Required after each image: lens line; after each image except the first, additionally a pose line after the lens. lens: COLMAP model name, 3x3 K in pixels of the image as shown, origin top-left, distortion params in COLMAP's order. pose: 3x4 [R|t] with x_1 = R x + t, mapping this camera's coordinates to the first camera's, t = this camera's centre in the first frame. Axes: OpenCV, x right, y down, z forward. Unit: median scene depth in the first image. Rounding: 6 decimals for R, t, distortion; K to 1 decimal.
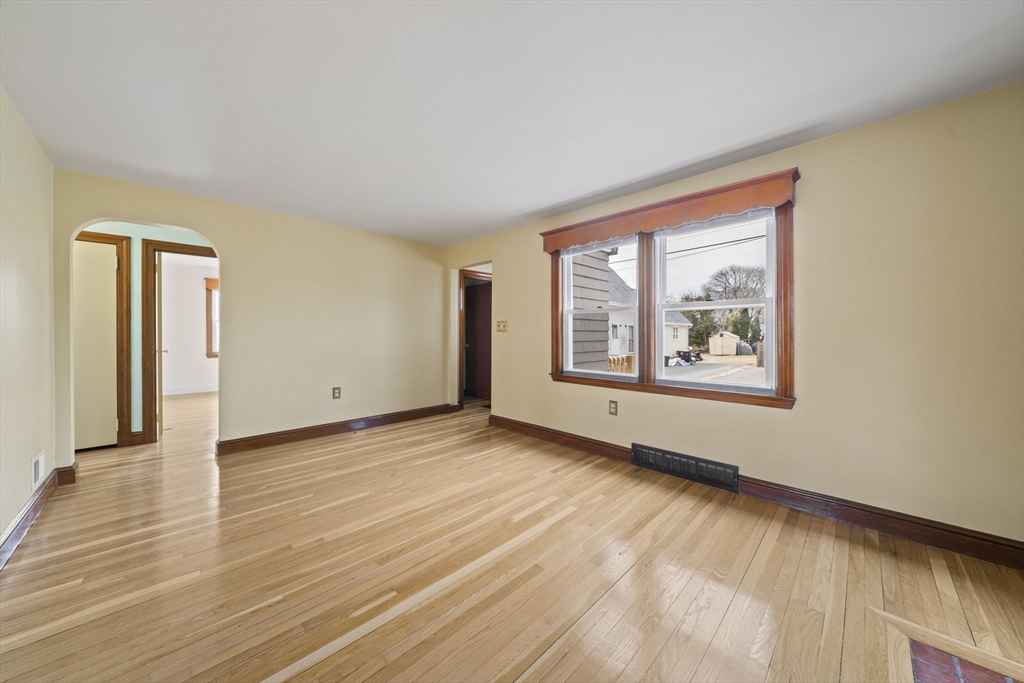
lens RADIAL K [[353.5, 0, 515.2], [0, 353.5, 337.7], [0, 0, 1]] dist [-0.003327, -0.000075]
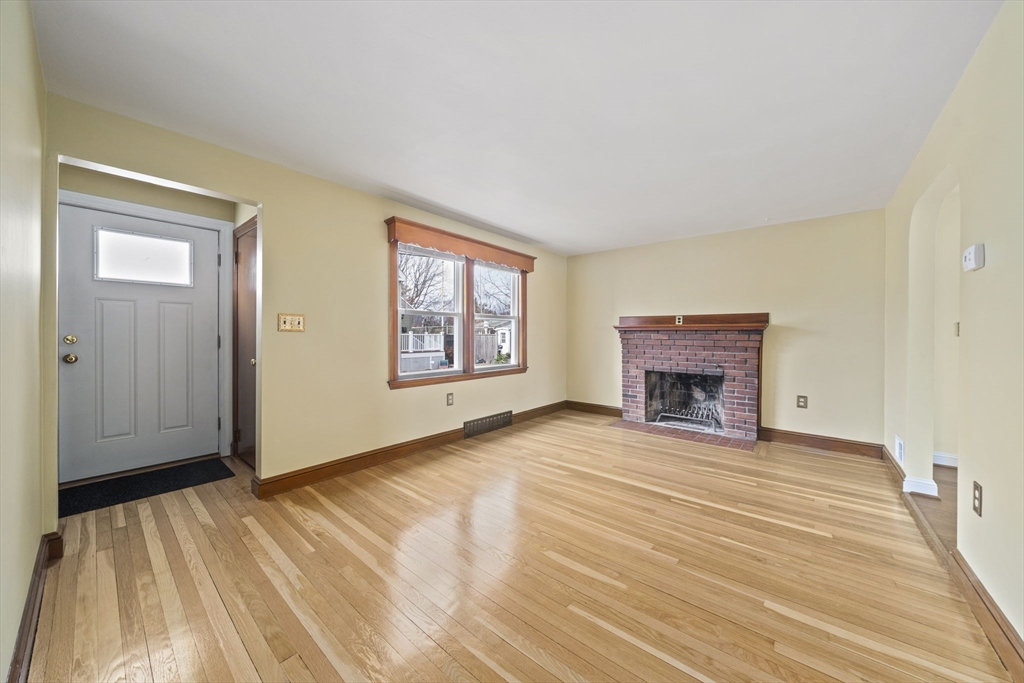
lens RADIAL K [[353.5, 0, 518.7], [0, 353.5, 338.4], [0, 0, 1]] dist [-0.003327, -0.000075]
pose [[-0.088787, -0.009596, 0.996004, -0.972924], [0.007935, 0.999915, 0.010341, -0.011899], [-0.996019, 0.008821, -0.088703, 0.954954]]
